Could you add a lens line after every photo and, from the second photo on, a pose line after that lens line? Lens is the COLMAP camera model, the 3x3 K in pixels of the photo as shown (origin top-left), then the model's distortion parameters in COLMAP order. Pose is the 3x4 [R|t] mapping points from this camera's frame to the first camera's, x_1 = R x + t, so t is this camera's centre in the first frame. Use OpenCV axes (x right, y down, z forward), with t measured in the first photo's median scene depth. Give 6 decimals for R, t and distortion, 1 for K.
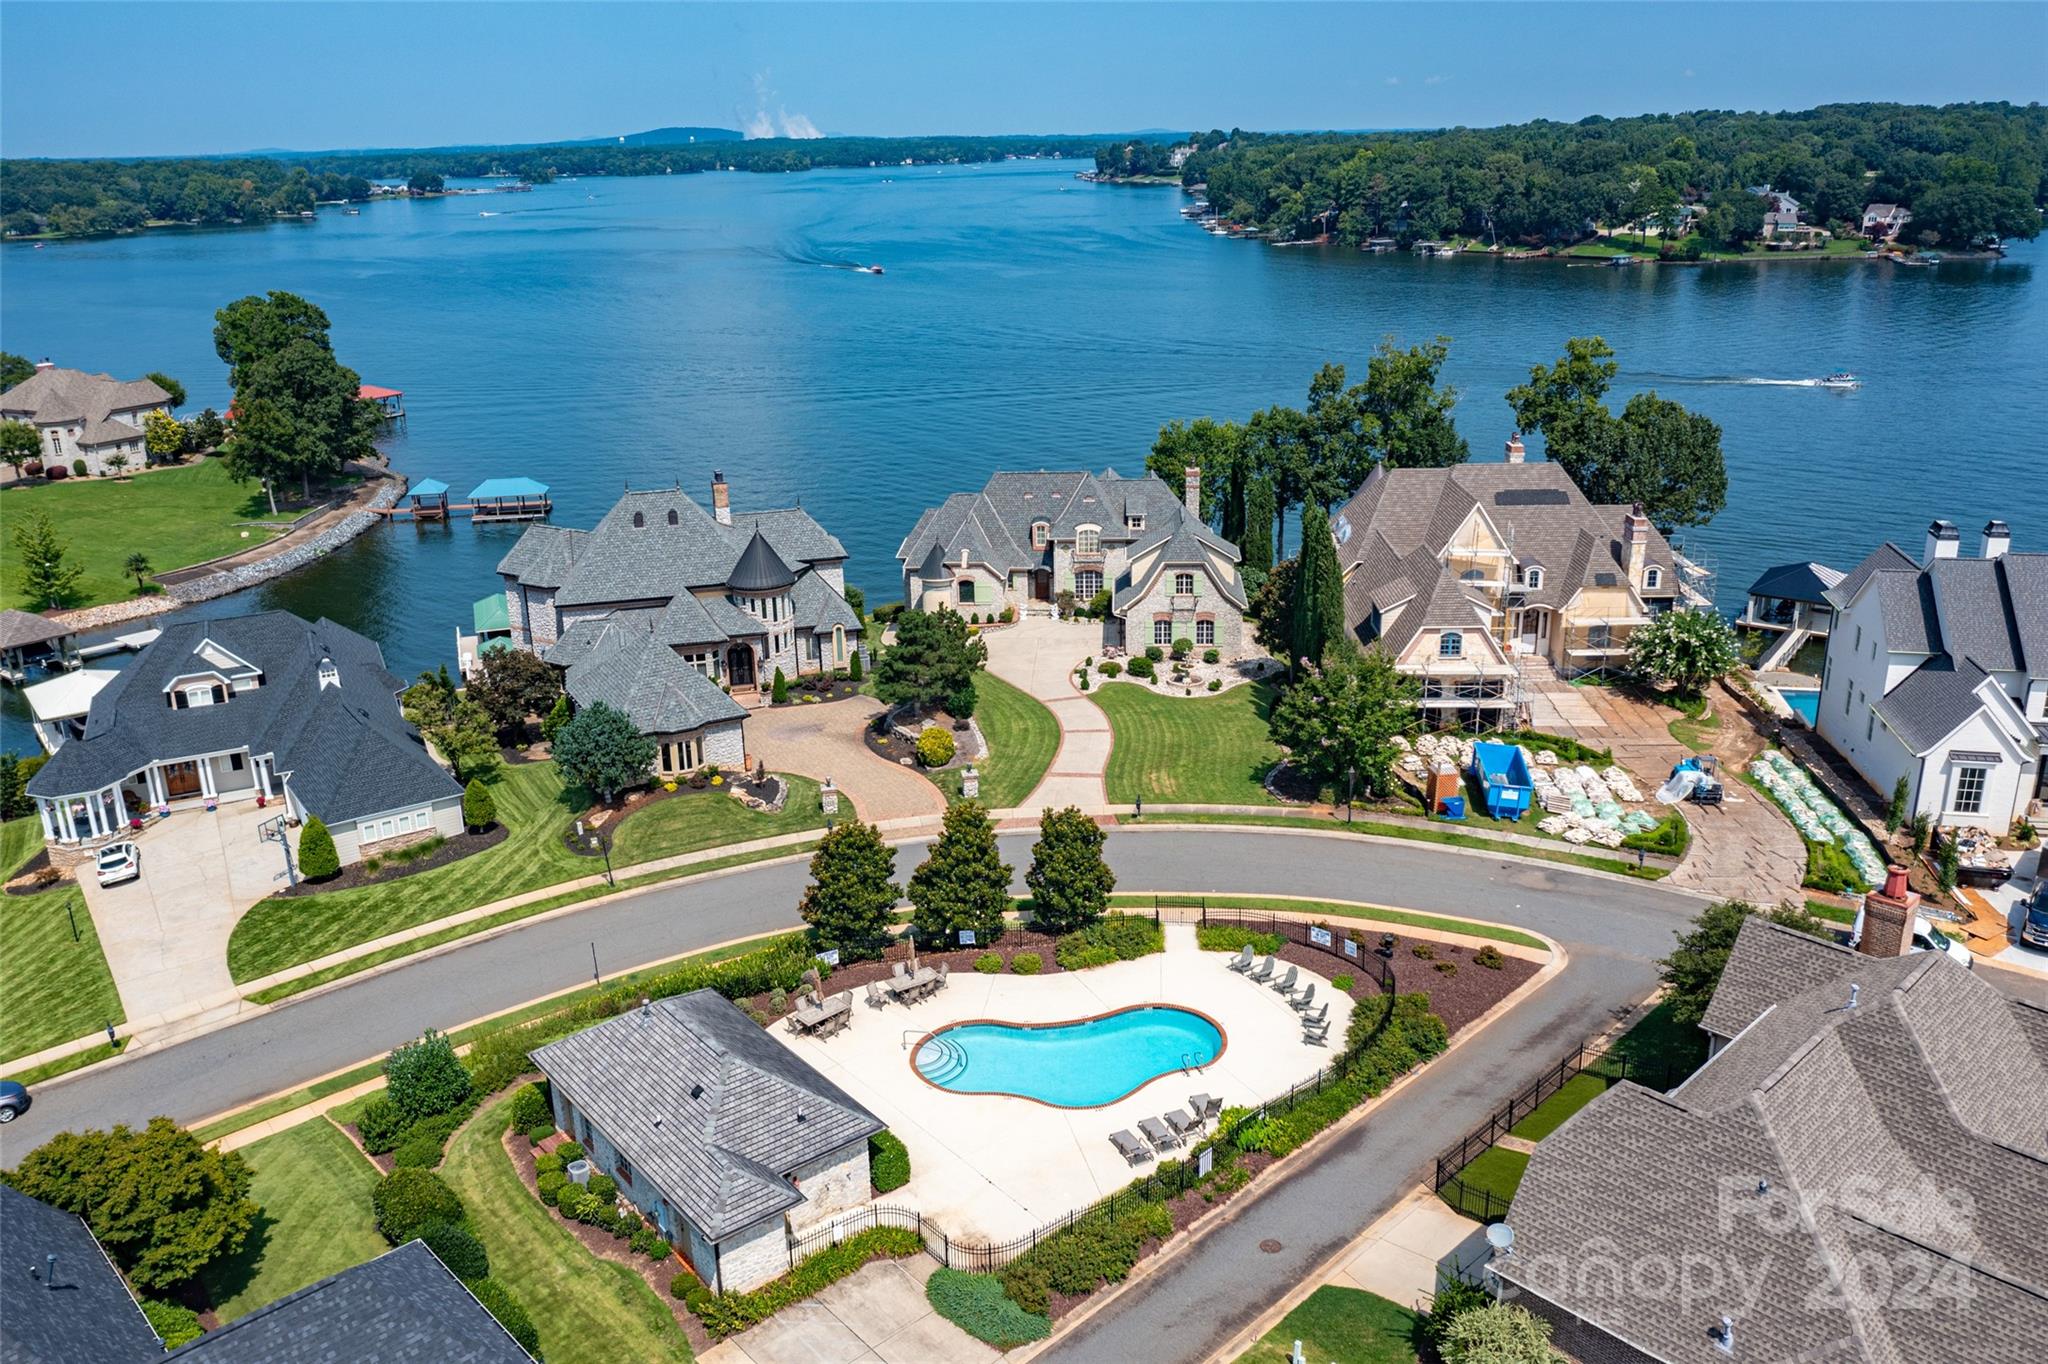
lens RADIAL K [[1597.4, 0, 1024.0], [0, 1597.4, 682.0], [0, 0, 1]] dist [-0.012360, -0.001906]
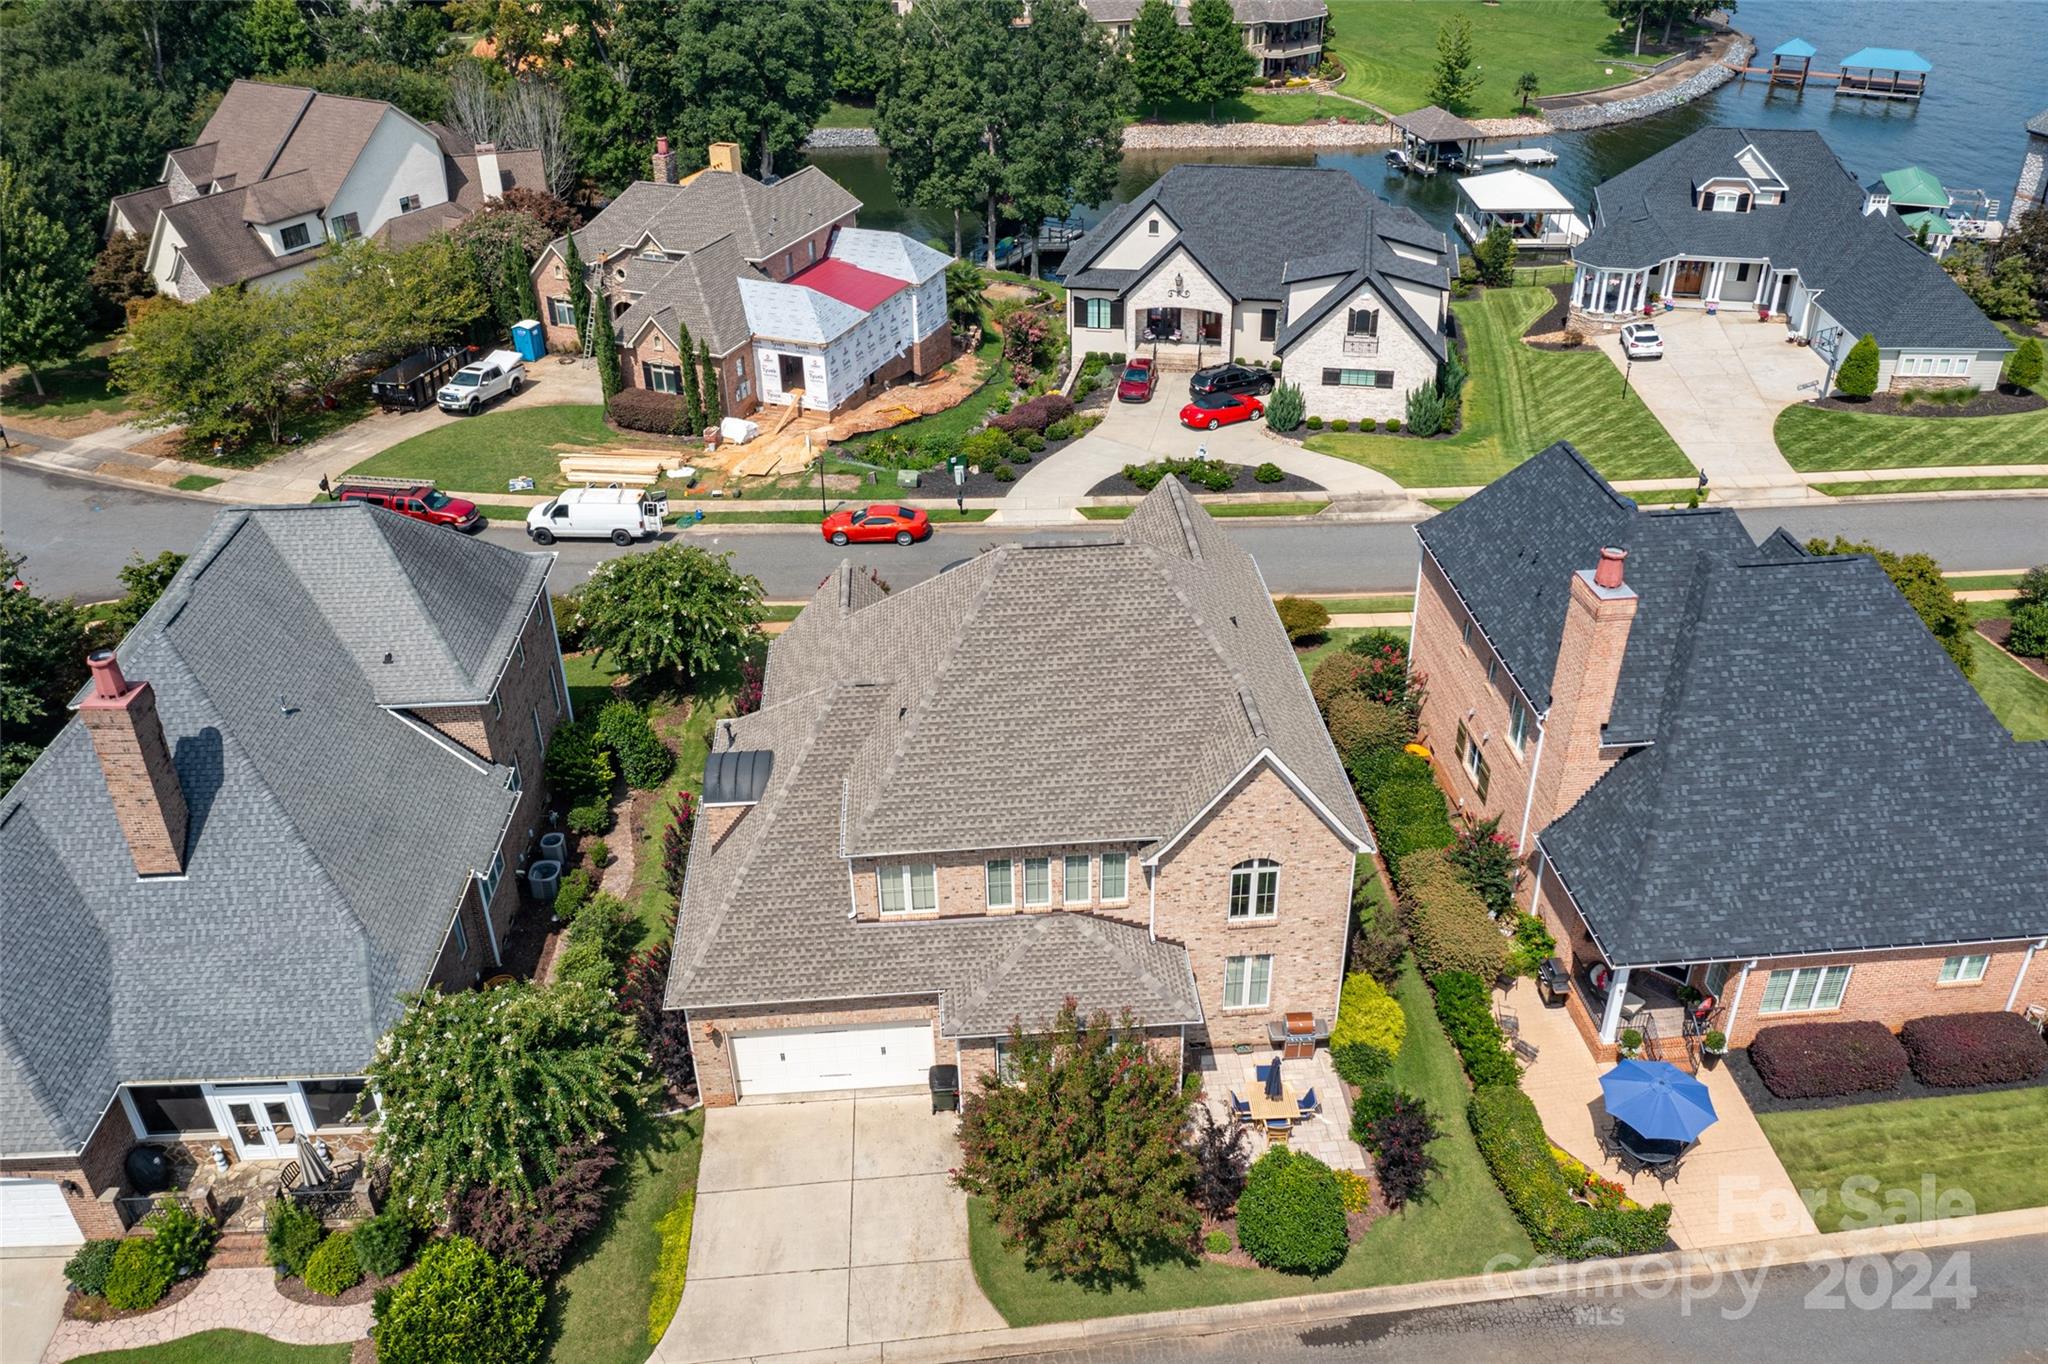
lens RADIAL K [[1597.4, 0, 1024.0], [0, 1597.4, 682.0], [0, 0, 1]] dist [-0.012360, -0.001906]
pose [[0.779867, 0.333377, -0.529780, -0.231265], [-0.199800, 0.934674, 0.294049, 0.090011], [0.593201, -0.123469, 0.795530, -0.125753]]
